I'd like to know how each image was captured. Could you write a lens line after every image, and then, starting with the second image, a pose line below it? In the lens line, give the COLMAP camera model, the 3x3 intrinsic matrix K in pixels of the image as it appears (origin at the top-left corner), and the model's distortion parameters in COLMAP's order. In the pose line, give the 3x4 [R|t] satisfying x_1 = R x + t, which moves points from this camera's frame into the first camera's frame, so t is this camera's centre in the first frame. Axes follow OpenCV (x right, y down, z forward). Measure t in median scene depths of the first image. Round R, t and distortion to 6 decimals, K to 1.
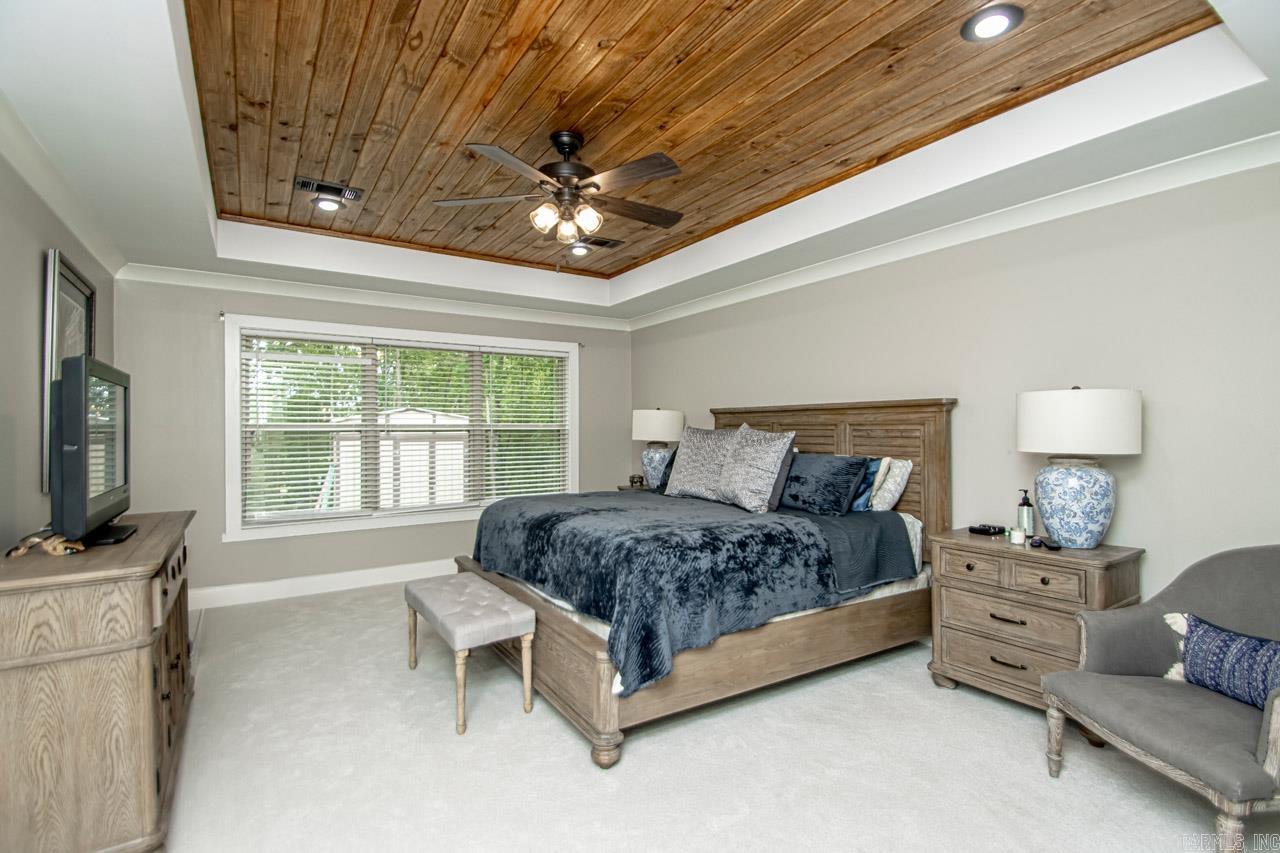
lens RADIAL K [[599.7, 0, 649.6], [0, 599.7, 427.2], [0, 0, 1]] dist [-0.000228, -0.000171]
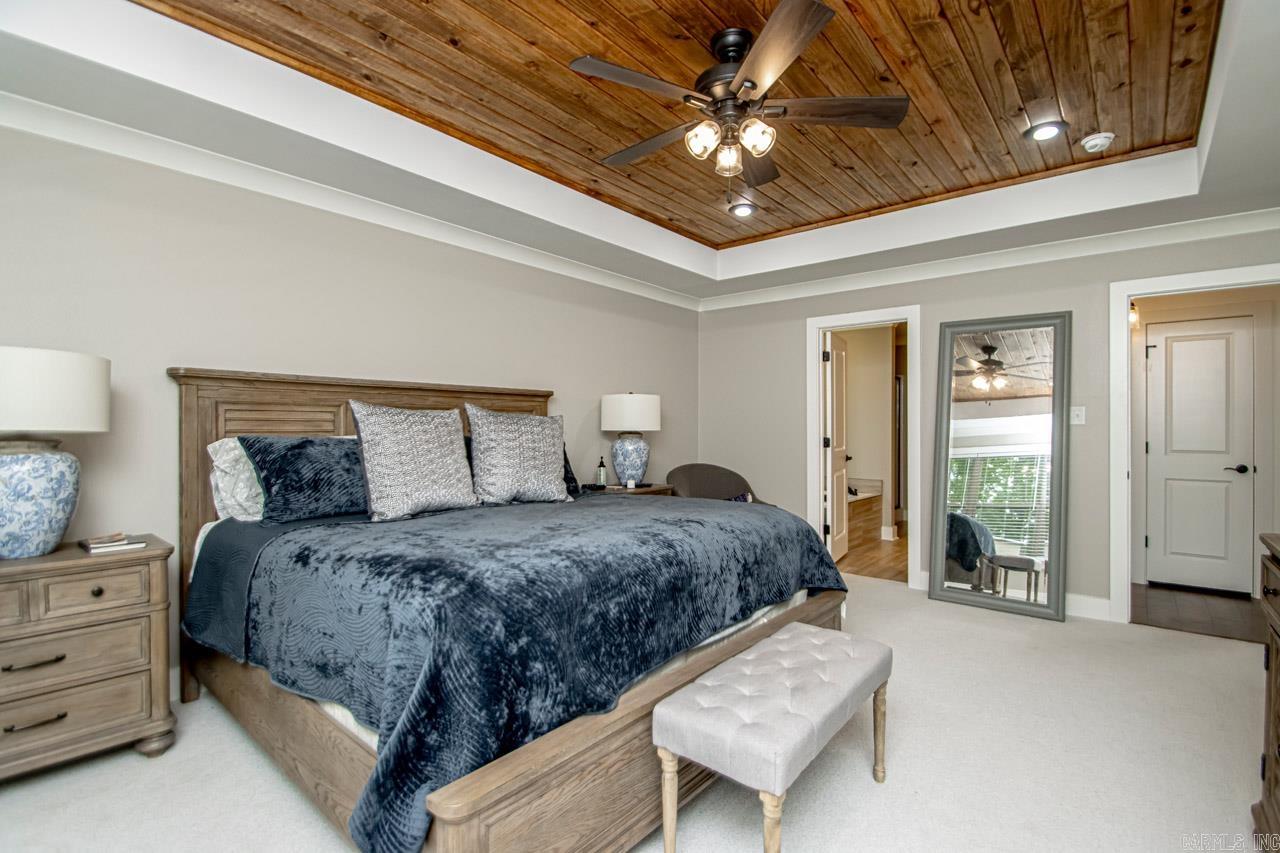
lens RADIAL K [[599.7, 0, 649.6], [0, 599.7, 427.2], [0, 0, 1]] dist [-0.000228, -0.000171]
pose [[-0.299278, 0.005853, 0.954148, -0.865573], [0.002008, 0.999983, -0.005505, 0.039257], [-0.954164, 0.000269, -0.299285, 1.341635]]
